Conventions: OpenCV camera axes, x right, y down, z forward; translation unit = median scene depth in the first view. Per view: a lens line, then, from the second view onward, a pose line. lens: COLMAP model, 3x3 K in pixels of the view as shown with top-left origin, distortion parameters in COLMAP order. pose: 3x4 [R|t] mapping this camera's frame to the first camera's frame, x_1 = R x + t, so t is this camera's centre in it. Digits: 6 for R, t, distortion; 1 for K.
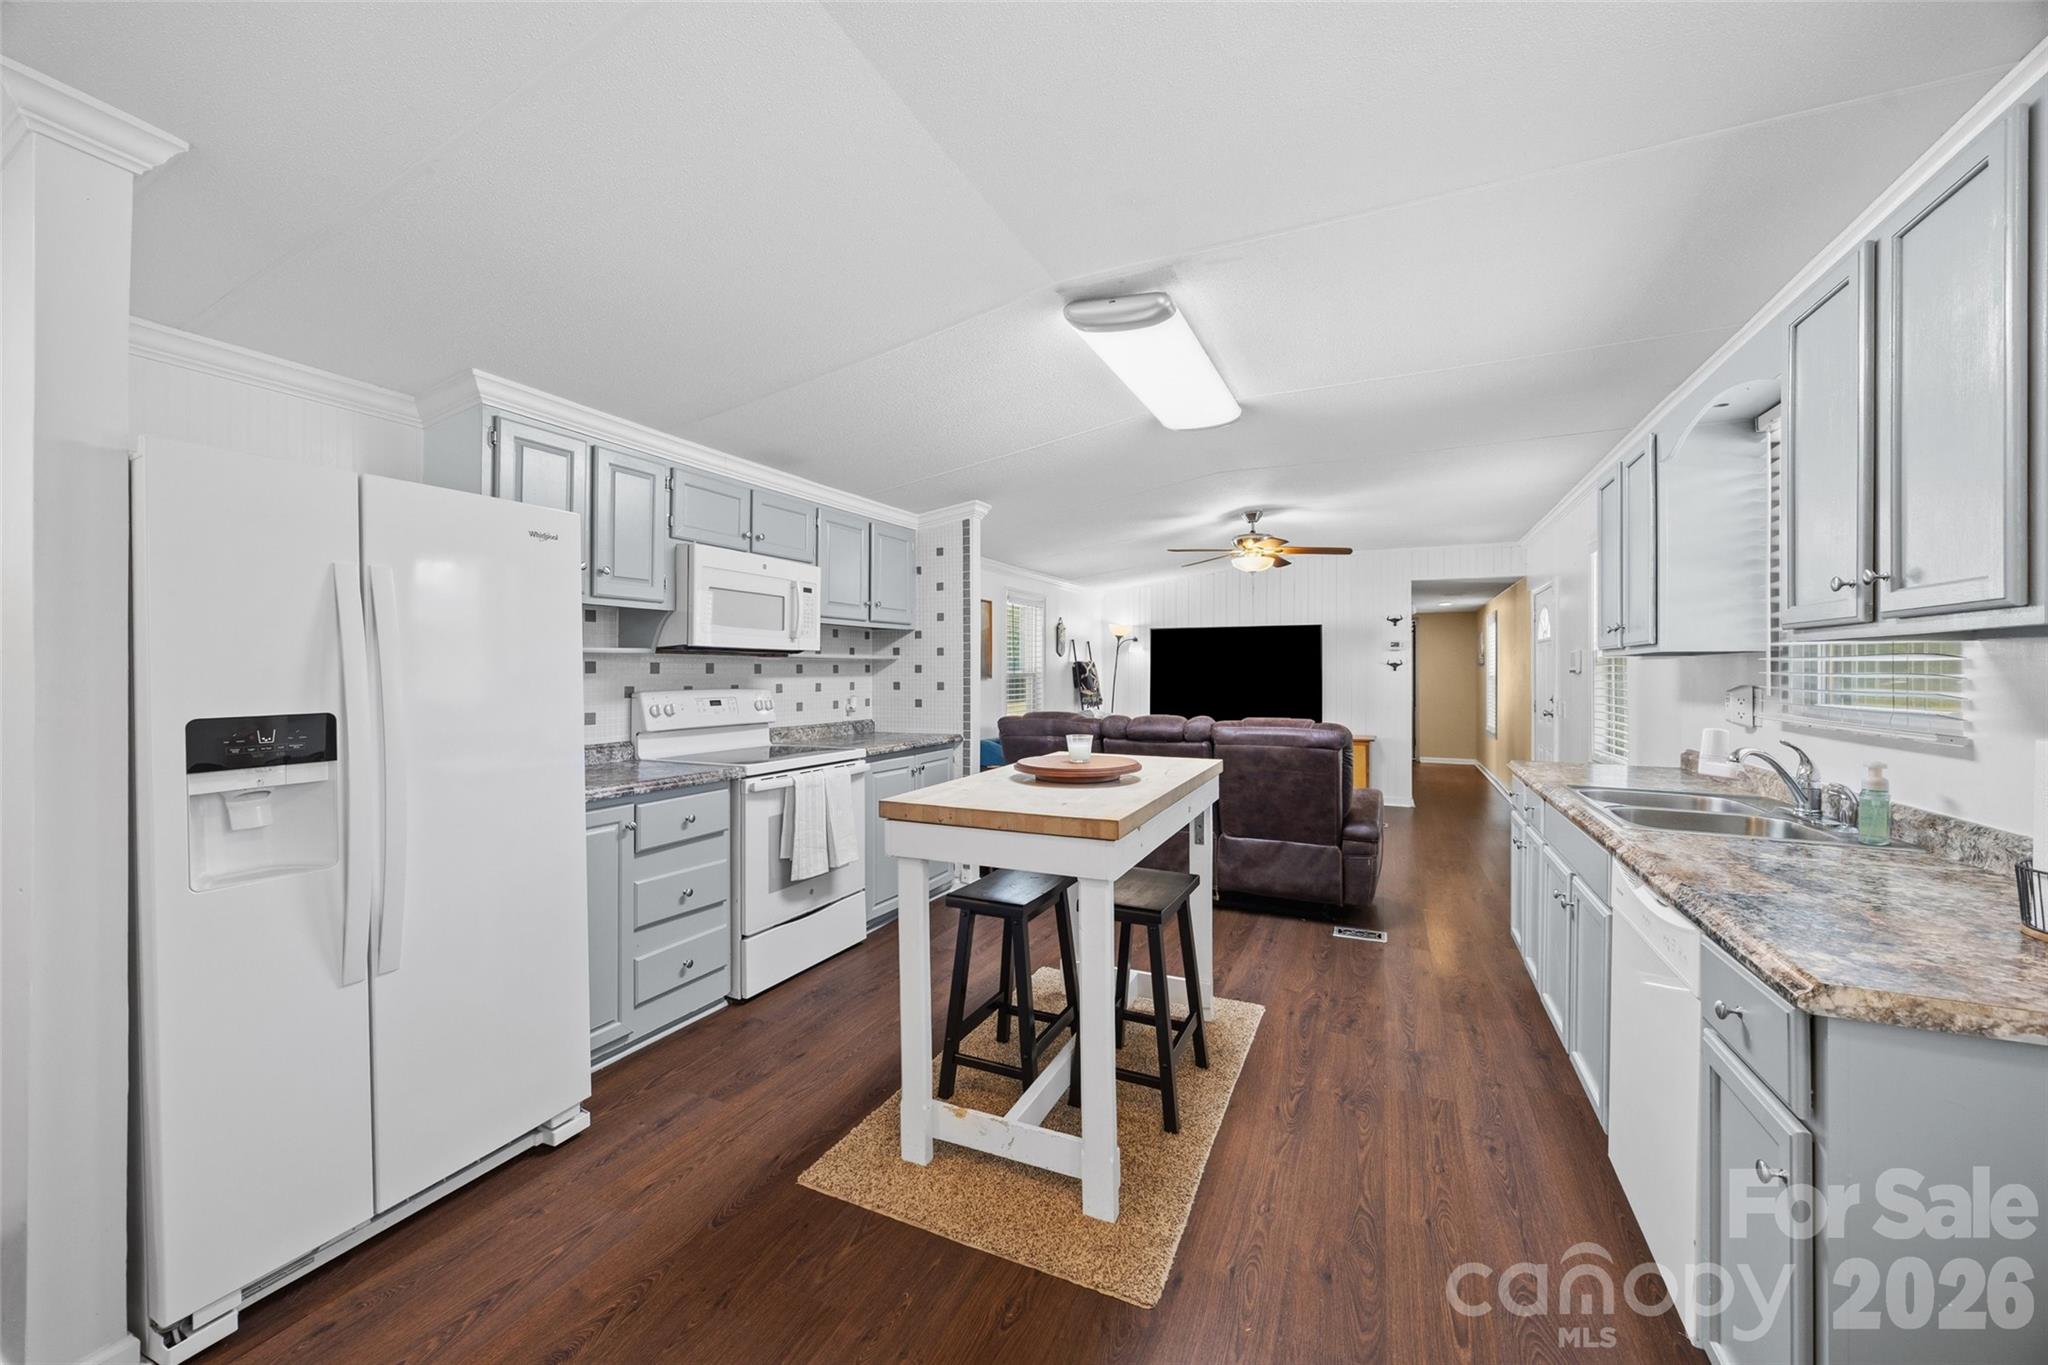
lens RADIAL K [[793.4, 0, 1013.1], [0, 793.4, 680.7], [0, 0, 1]] dist [-0.006463, 0.000302]
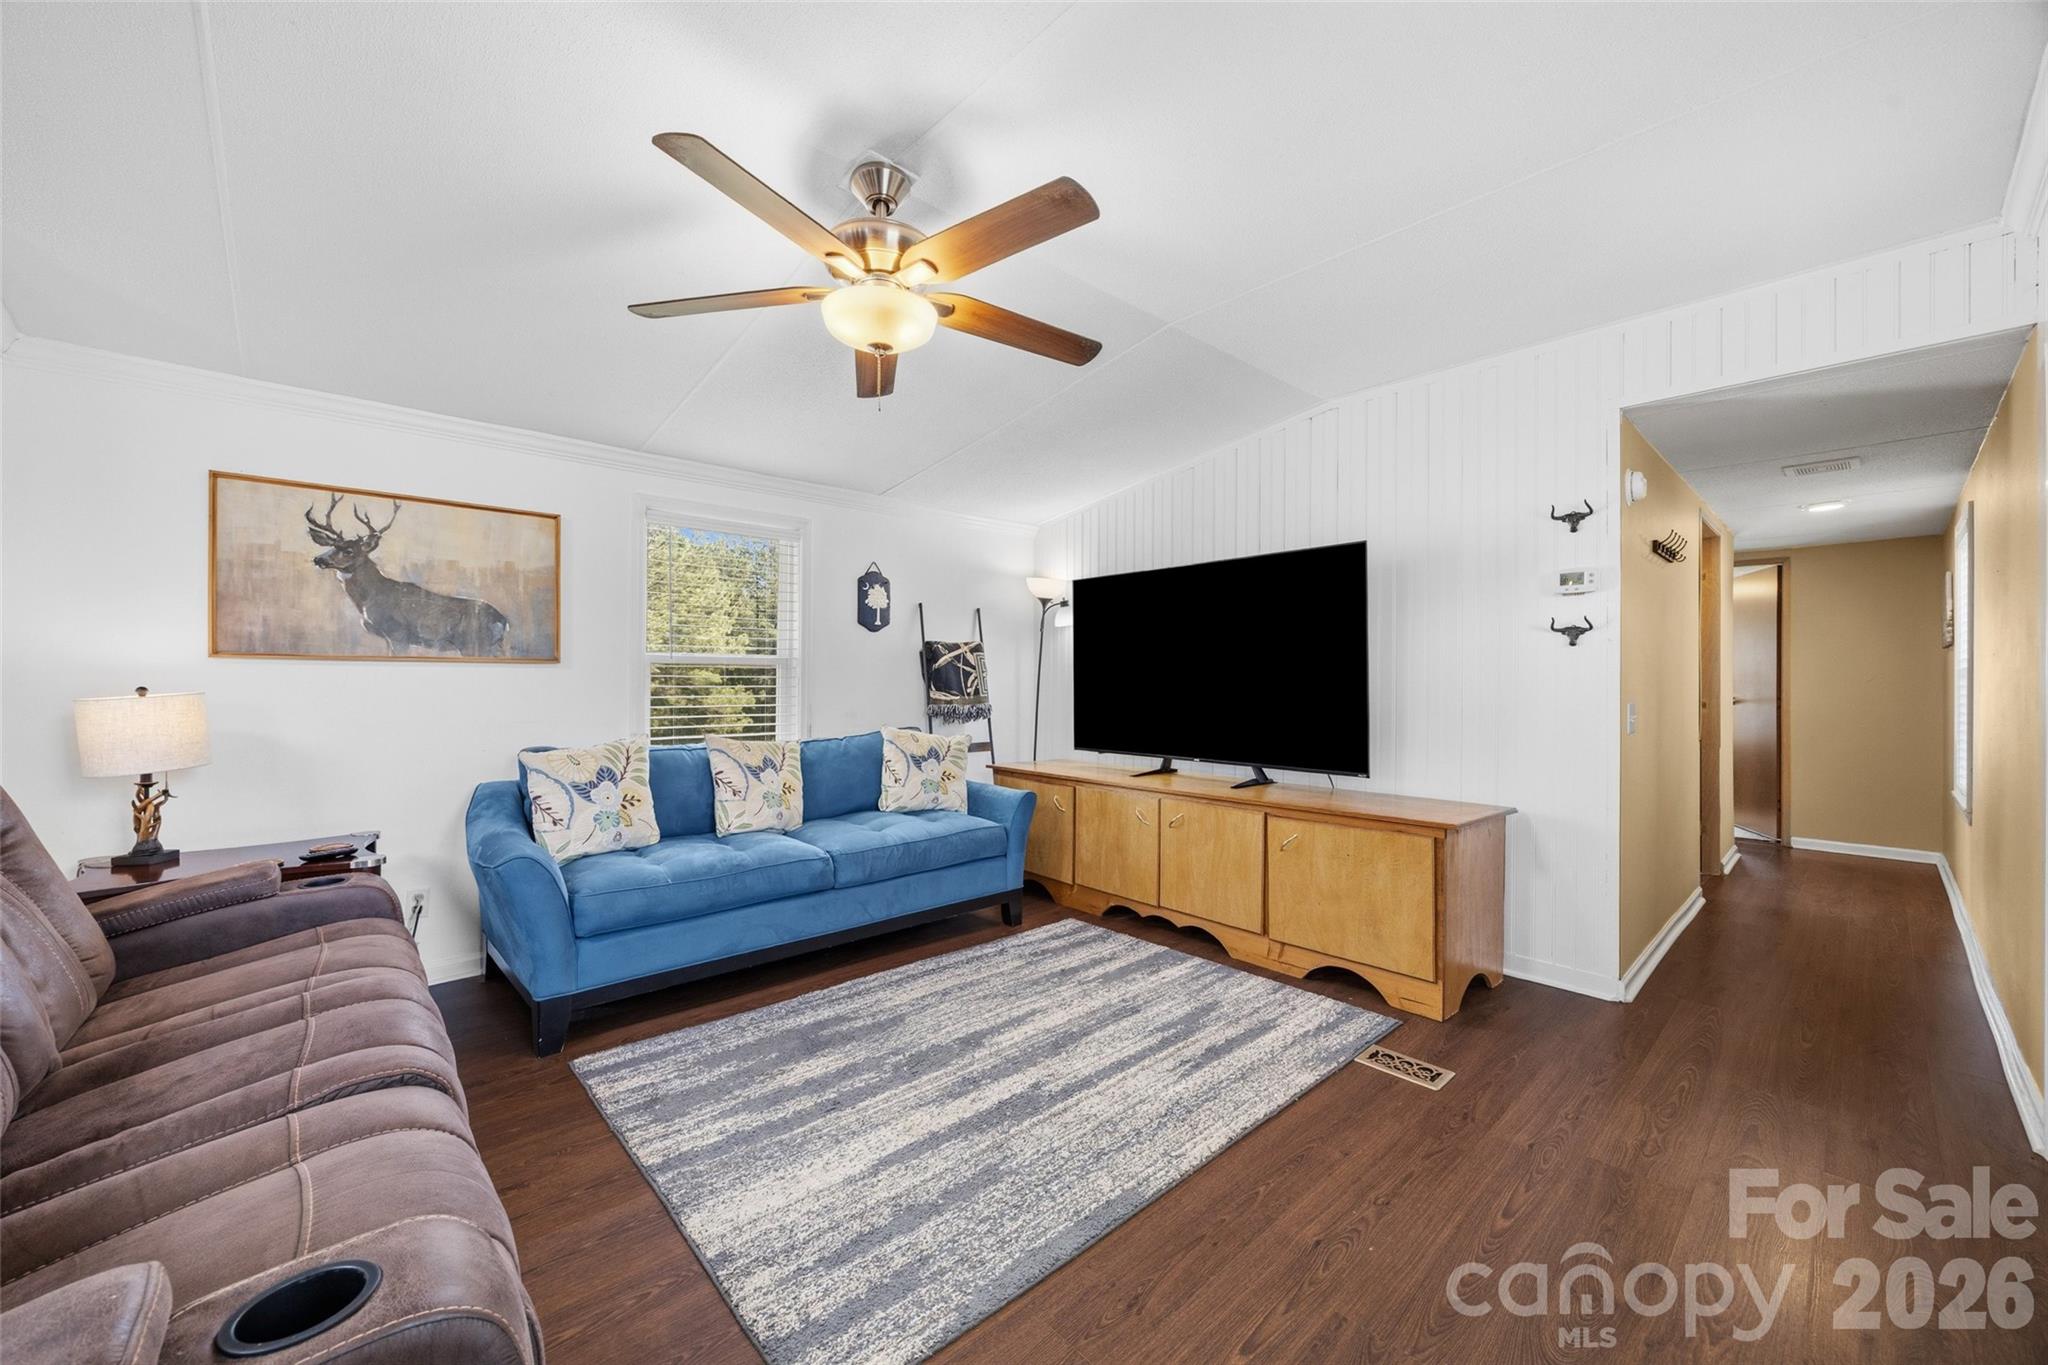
lens RADIAL K [[793.4, 0, 1026.6], [0, 793.4, 682.7], [0, 0, 1]] dist [-0.006463, 0.000302]
pose [[0.930234, 0.001198, -0.366966, 0.373768], [-0.005183, 0.999938, -0.009875, 0.010493], [0.366931, 0.011088, 0.930182, 0.538420]]
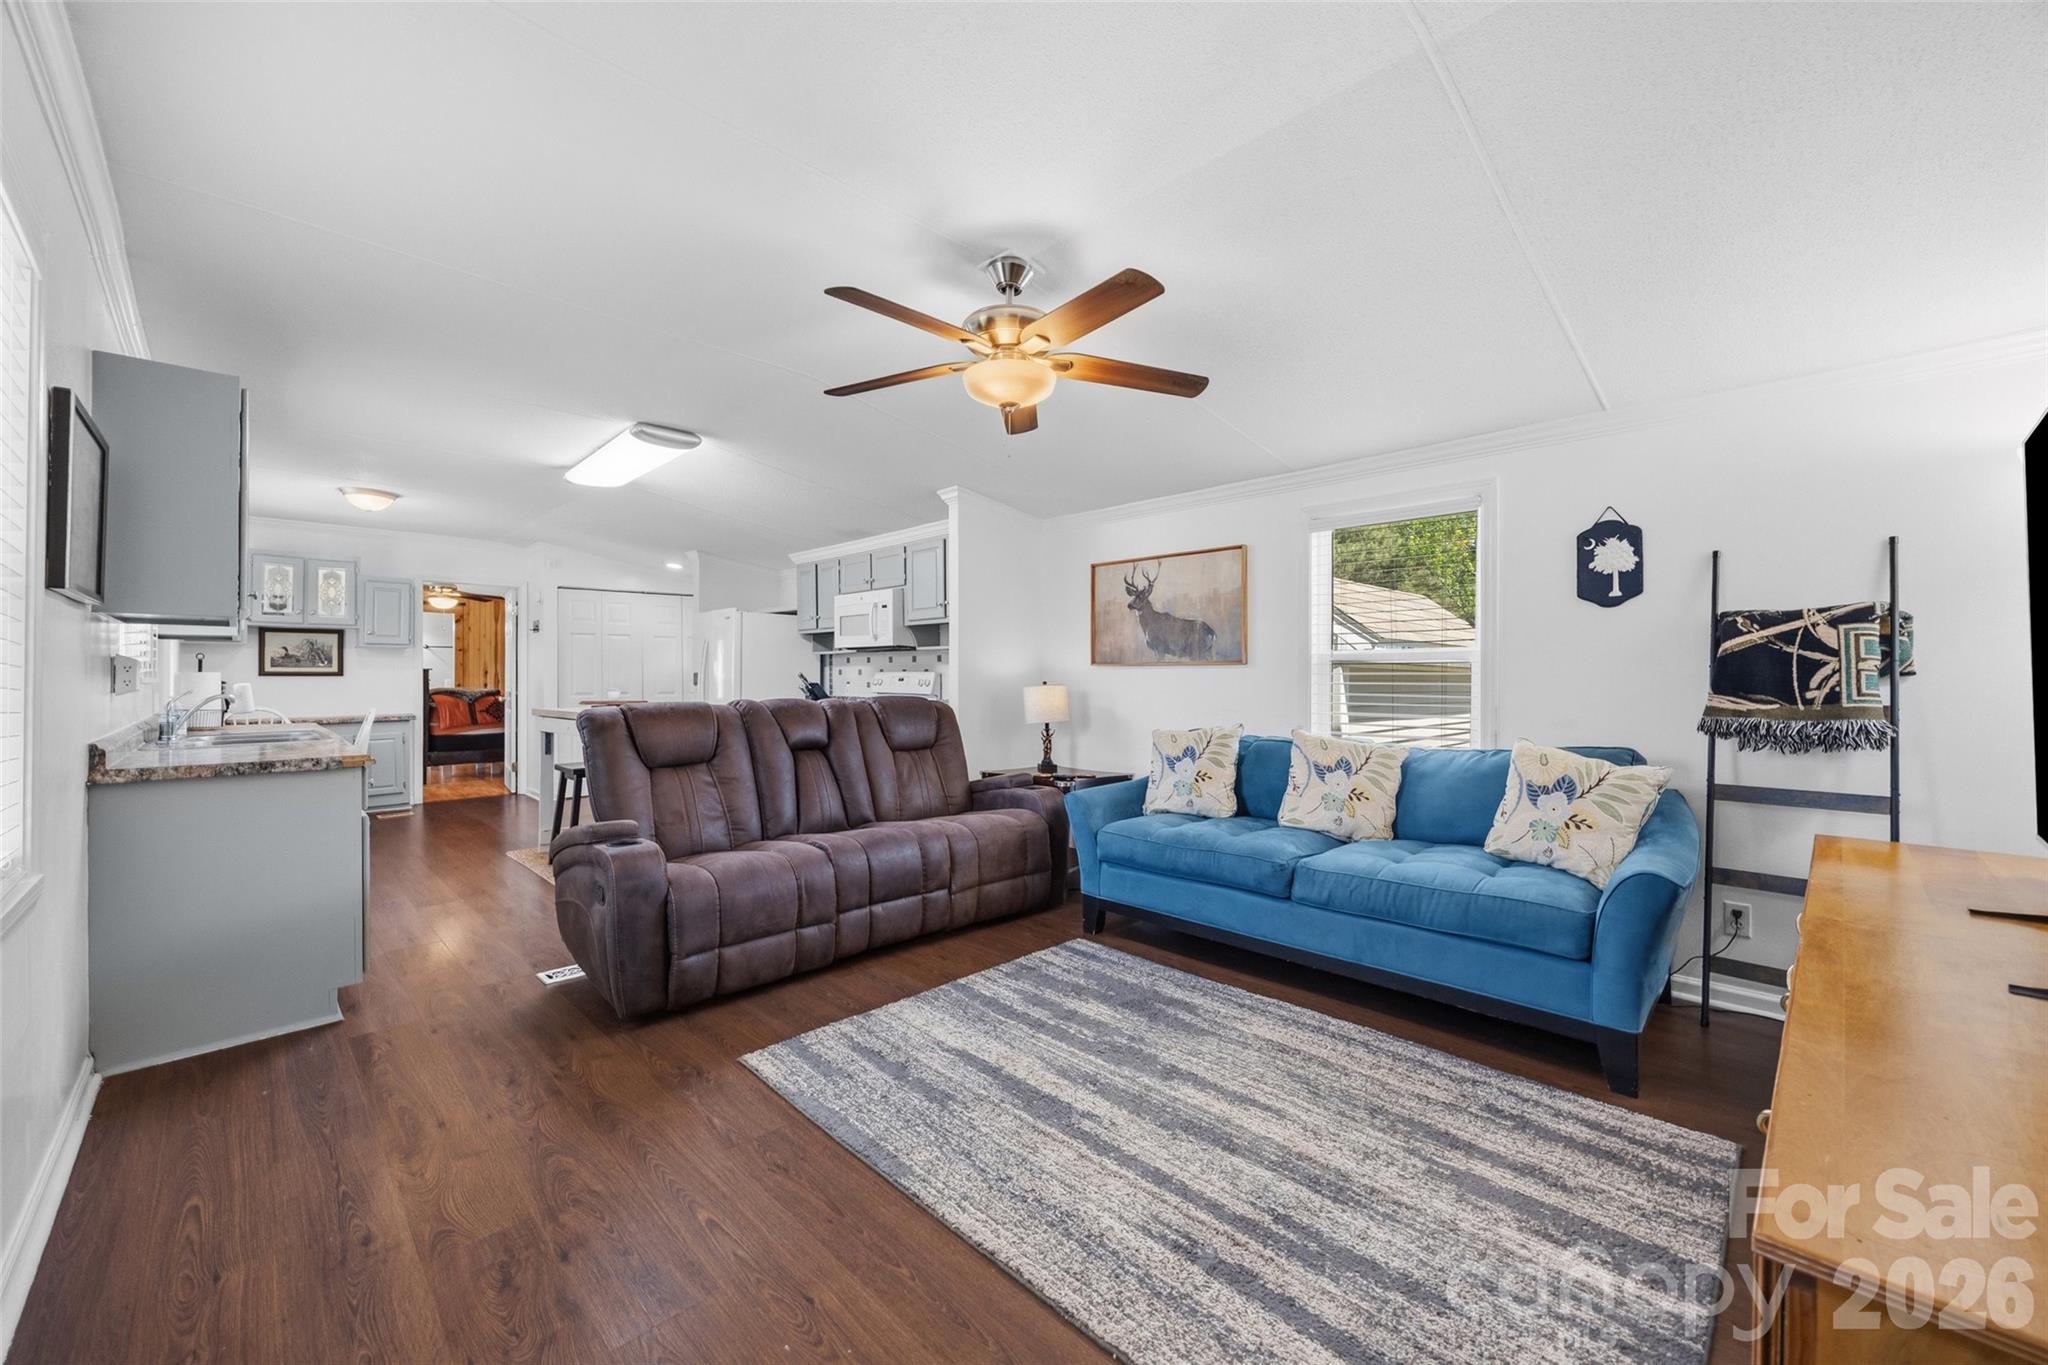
lens RADIAL K [[793.4, 0, 1008.9], [0, 793.4, 670.9], [0, 0, 1]] dist [-0.006463, 0.000302]
pose [[-0.347028, -0.008456, -0.937817, 0.510083], [-0.010990, 0.999927, -0.004950, 0.006733], [0.937790, 0.008589, -0.347096, 0.827964]]
